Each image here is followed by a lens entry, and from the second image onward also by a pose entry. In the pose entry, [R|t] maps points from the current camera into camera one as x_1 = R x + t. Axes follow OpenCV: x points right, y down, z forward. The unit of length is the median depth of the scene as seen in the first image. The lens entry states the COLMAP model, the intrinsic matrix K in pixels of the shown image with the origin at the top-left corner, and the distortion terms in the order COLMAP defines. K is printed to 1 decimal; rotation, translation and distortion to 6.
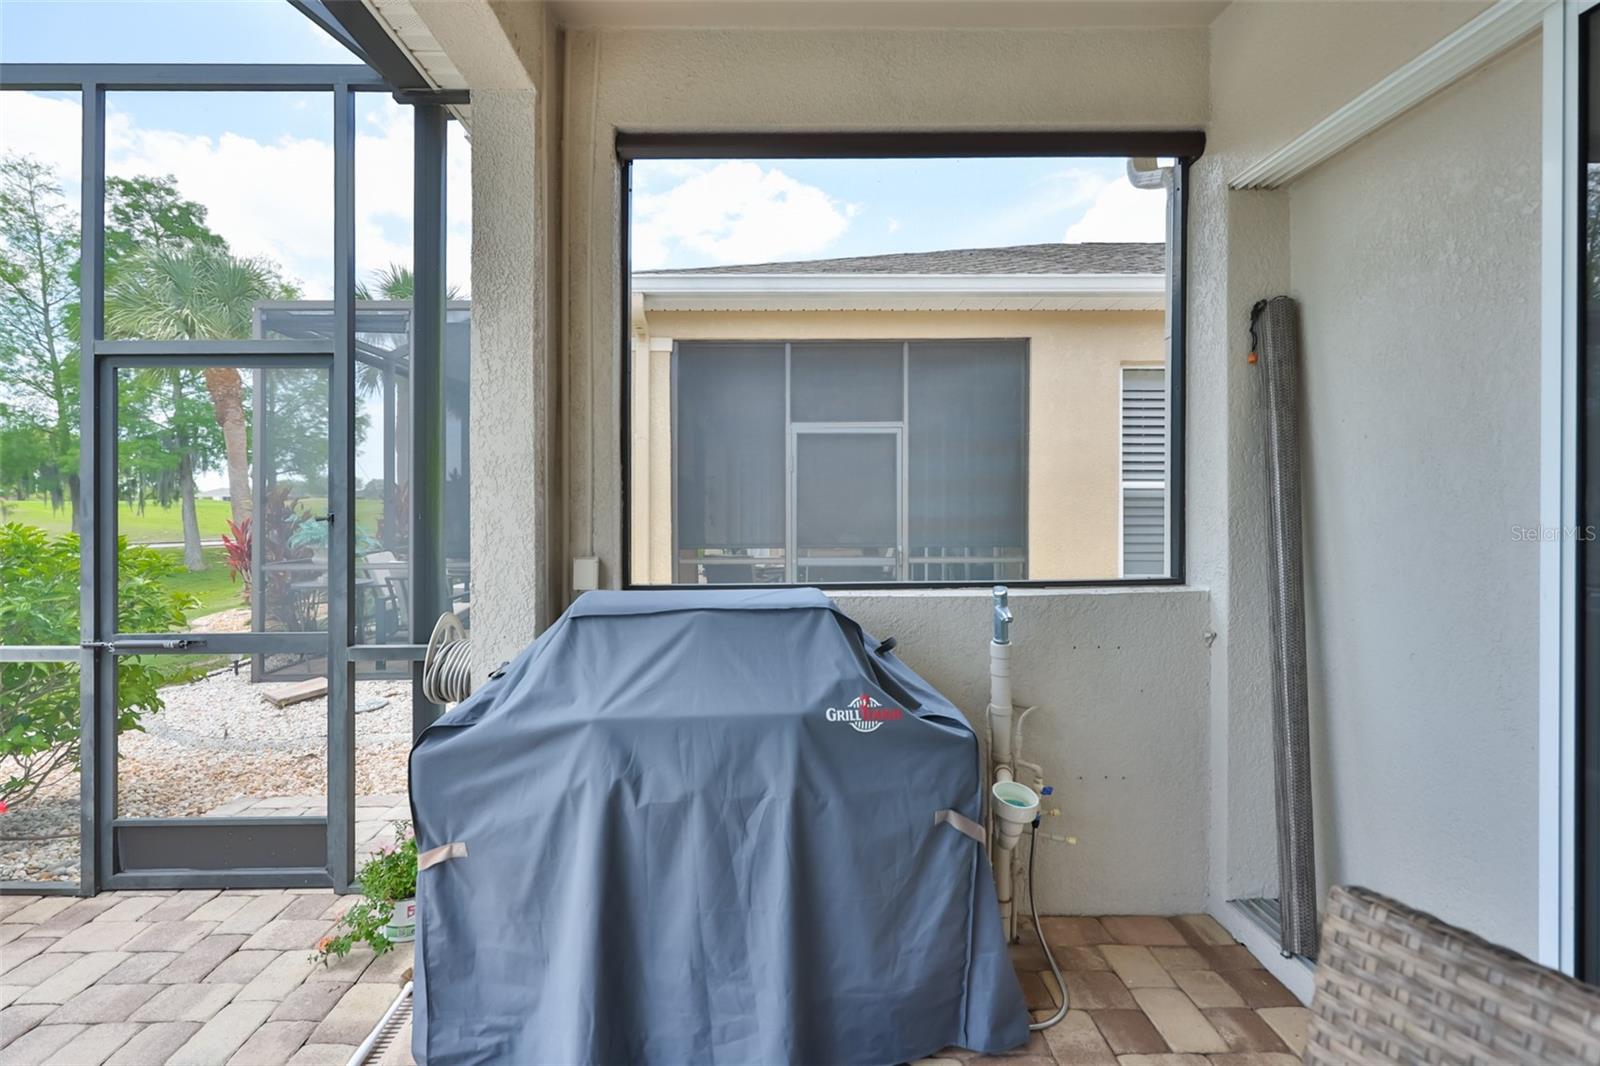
lens RADIAL K [[683.6, 0, 755.2], [0, 683.6, 502.2], [0, 0, 1]] dist [-0.004169, 0.000220]
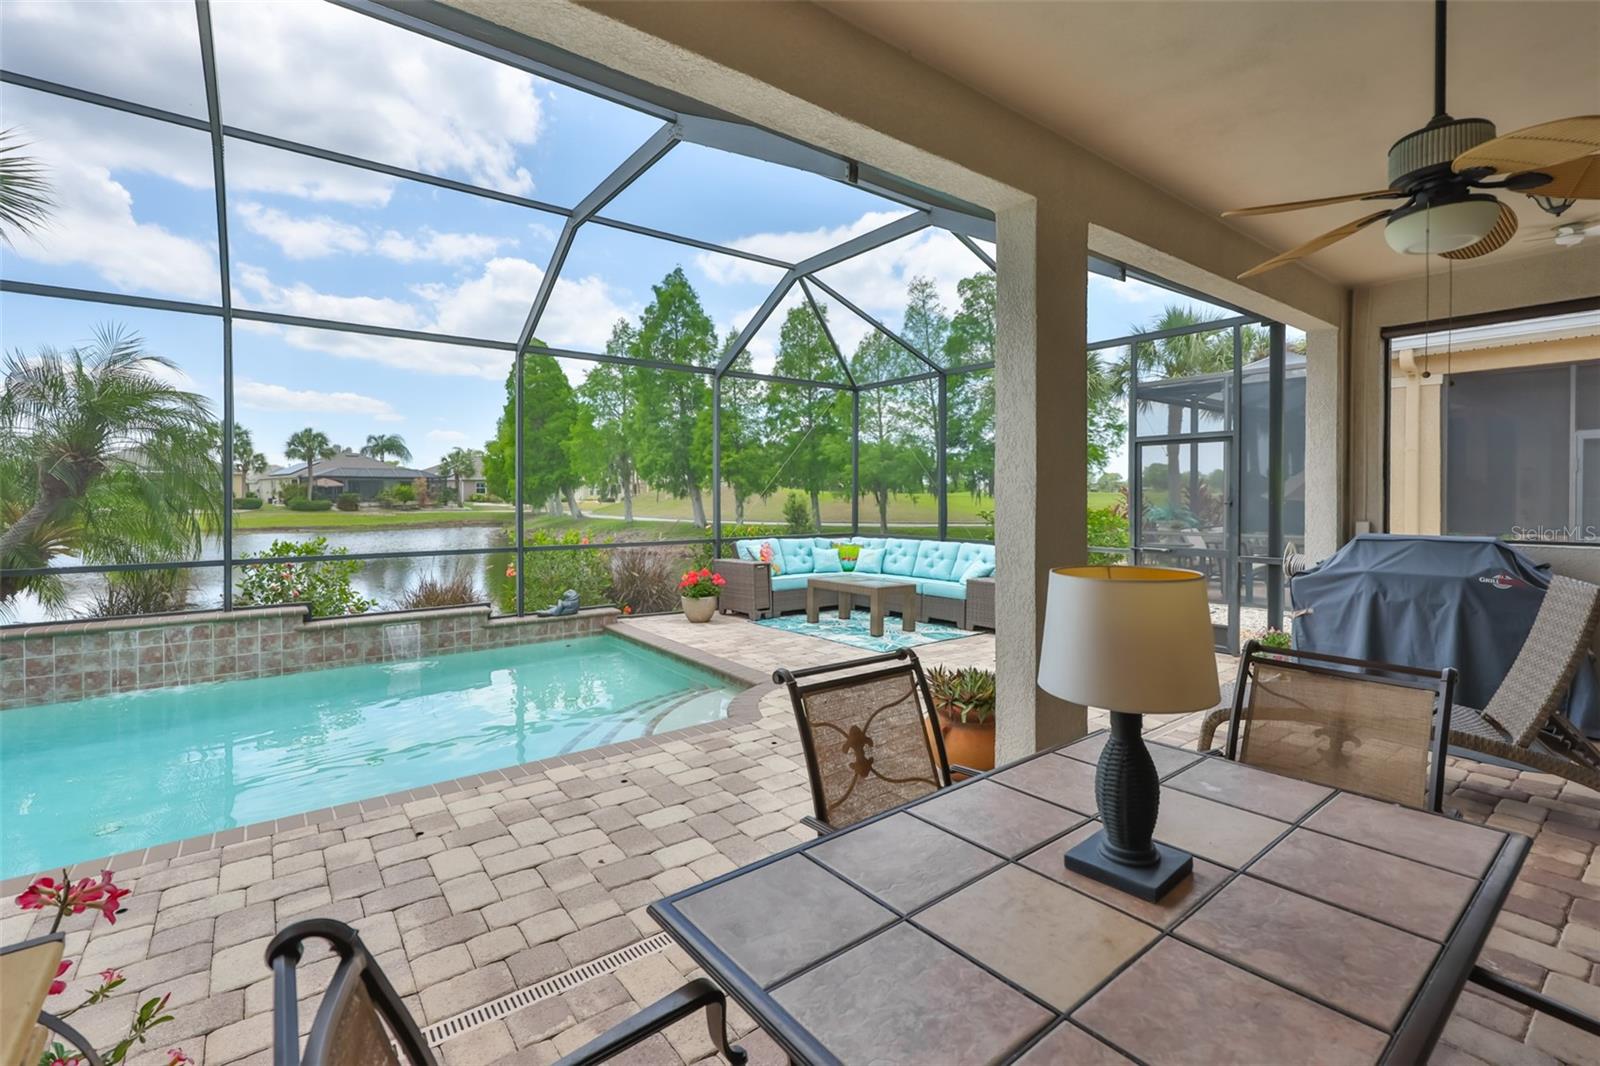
lens RADIAL K [[683.6, 0, 803.7], [0, 683.6, 501.4], [0, 0, 1]] dist [-0.004169, 0.000220]
pose [[0.606604, 0.010643, -0.794933, 0.595253], [-0.004745, 0.999941, 0.009766, 0.002637], [0.794990, -0.002152, 0.606619, -2.583416]]
